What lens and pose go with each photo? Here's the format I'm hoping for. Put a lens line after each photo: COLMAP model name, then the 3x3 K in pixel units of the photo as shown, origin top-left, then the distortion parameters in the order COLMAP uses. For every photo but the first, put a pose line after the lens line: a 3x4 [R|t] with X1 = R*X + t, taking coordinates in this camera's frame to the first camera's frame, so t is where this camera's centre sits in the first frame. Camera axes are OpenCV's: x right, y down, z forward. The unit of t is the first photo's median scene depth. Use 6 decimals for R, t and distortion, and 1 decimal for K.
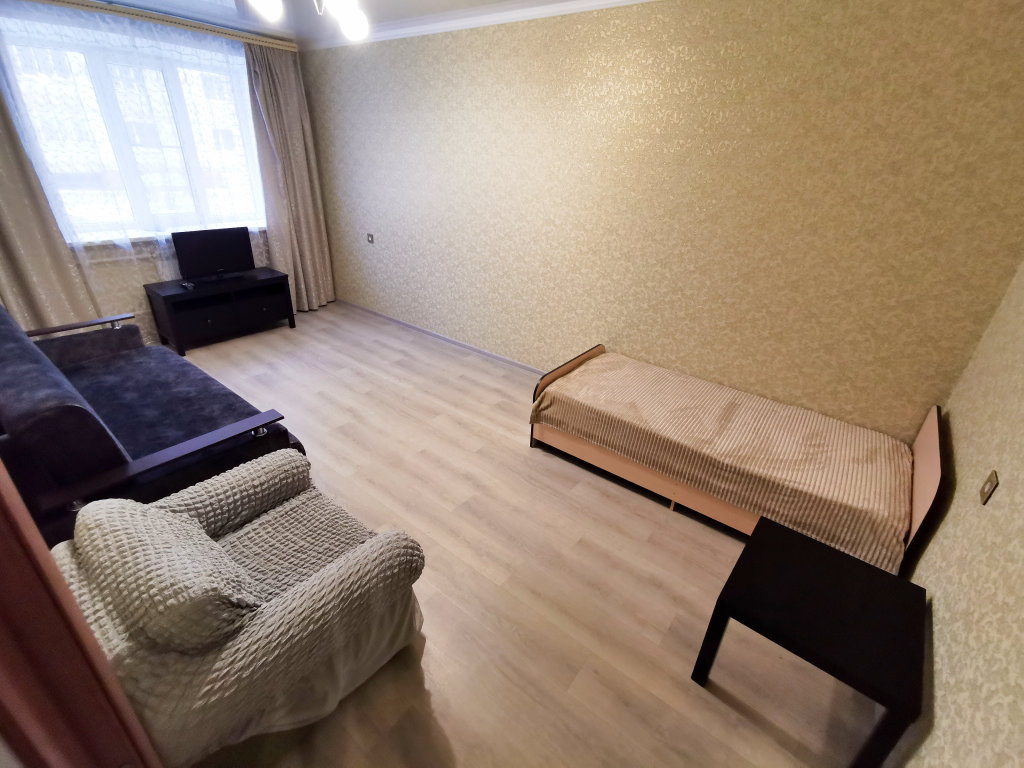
lens RADIAL K [[474.3, 0, 508.5], [0, 474.3, 380.4], [0, 0, 1]] dist [-0.011184, 0.014993]
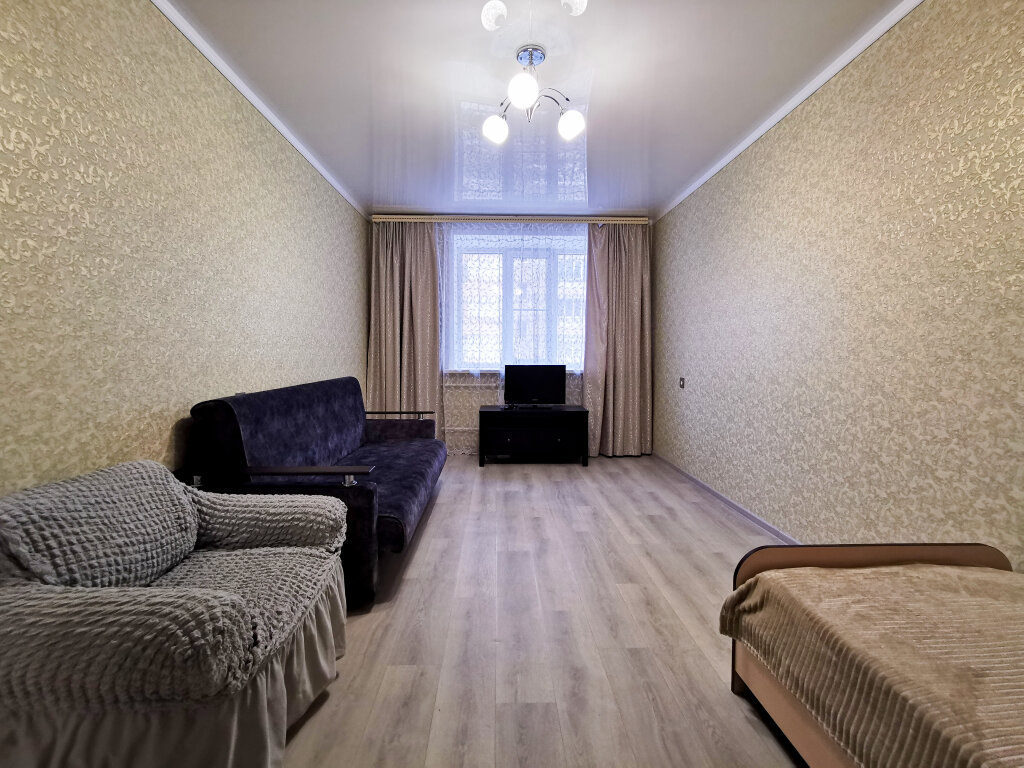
lens RADIAL K [[474.3, 0, 508.5], [0, 474.3, 380.4], [0, 0, 1]] dist [-0.011184, 0.014993]
pose [[0.635263, -0.001831, -0.772293, 0.227453], [-0.317088, 0.911204, -0.262987, 0.037876], [0.704199, 0.411951, 0.578274, 0.321939]]
